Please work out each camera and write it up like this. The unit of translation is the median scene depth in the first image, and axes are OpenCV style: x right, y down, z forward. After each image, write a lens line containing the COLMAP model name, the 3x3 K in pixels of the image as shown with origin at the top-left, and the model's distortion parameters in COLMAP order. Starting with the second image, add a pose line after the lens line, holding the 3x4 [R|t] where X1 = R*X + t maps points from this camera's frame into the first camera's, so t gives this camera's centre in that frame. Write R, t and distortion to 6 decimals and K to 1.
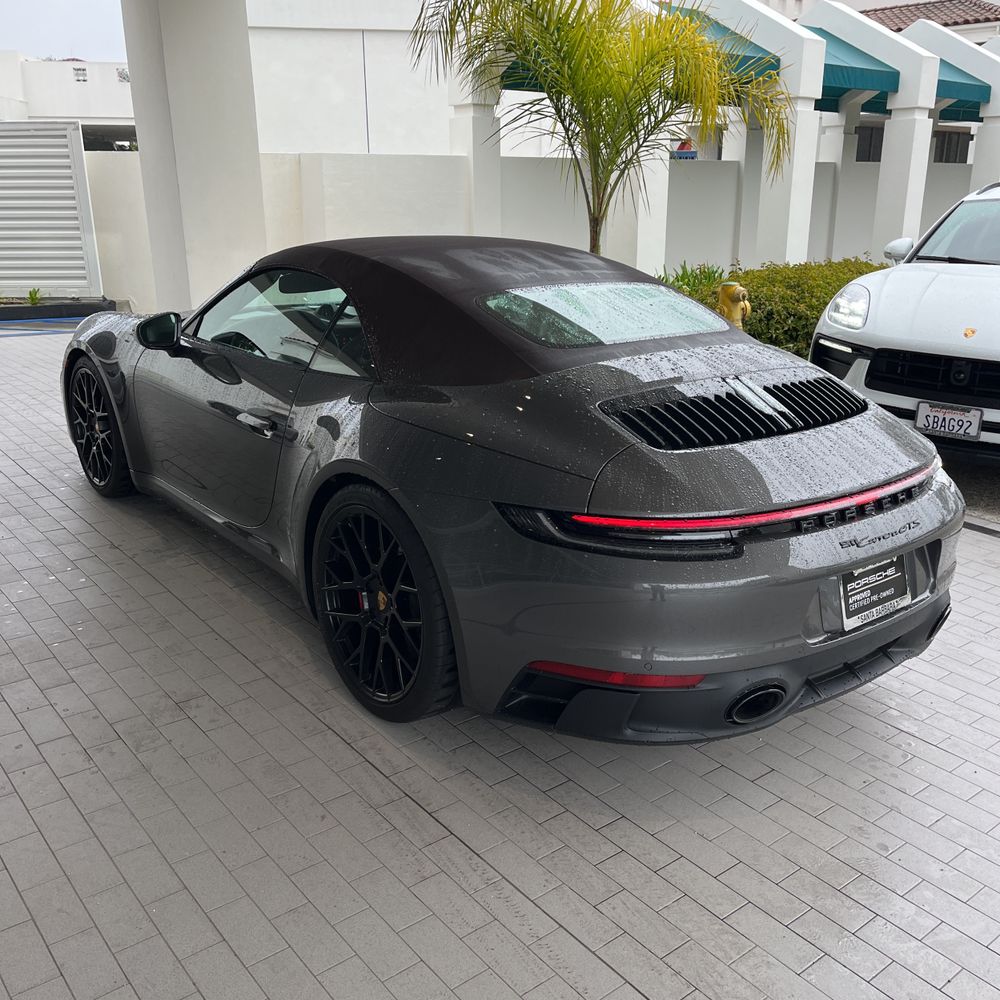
lens RADIAL K [[1009.2, 0, 498.3], [0, 1009.2, 496.0], [0, 0, 1]] dist [0.020396, 0.000000]
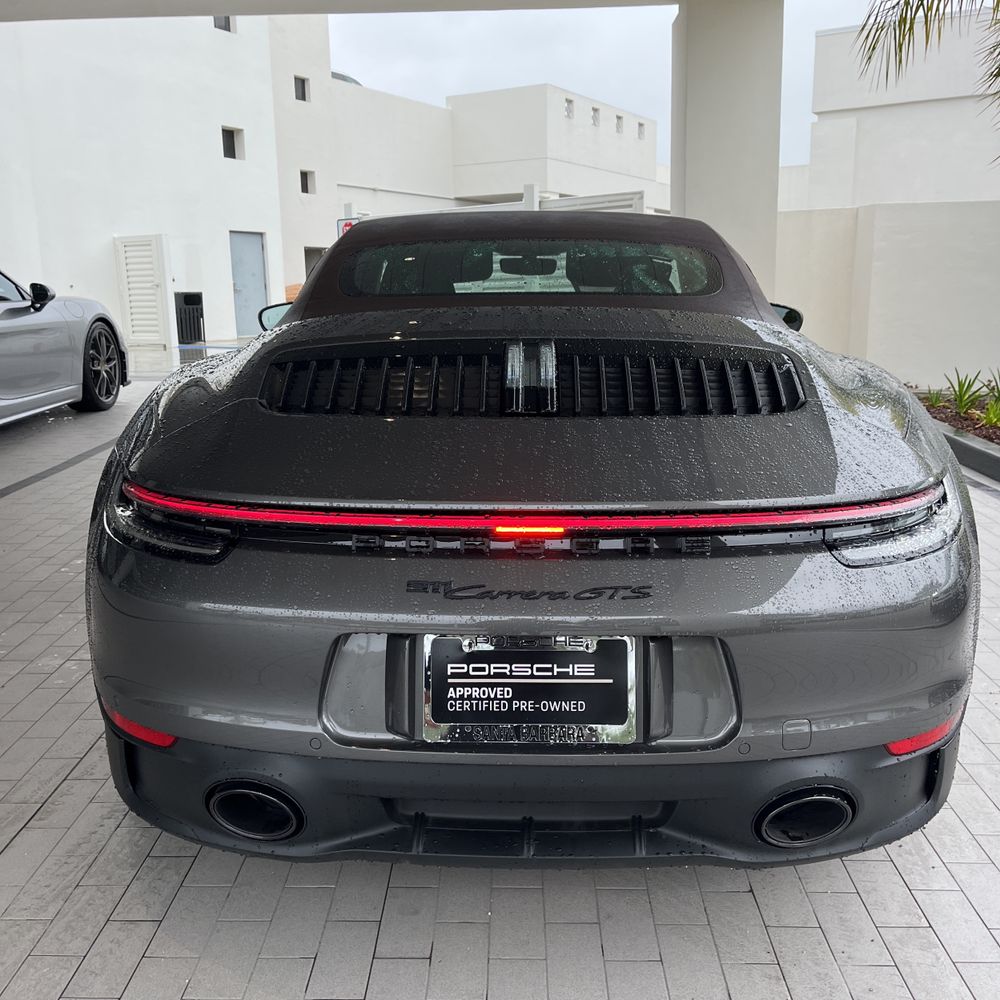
lens RADIAL K [[1009.2, 0, 503.8], [0, 1009.2, 504.4], [0, 0, 1]] dist [0.020396, 0.000000]
pose [[0.772700, 0.116118, -0.624060, 0.705191], [-0.167494, 0.985581, -0.024002, 0.006237], [0.612275, 0.123072, 0.781007, 0.545917]]
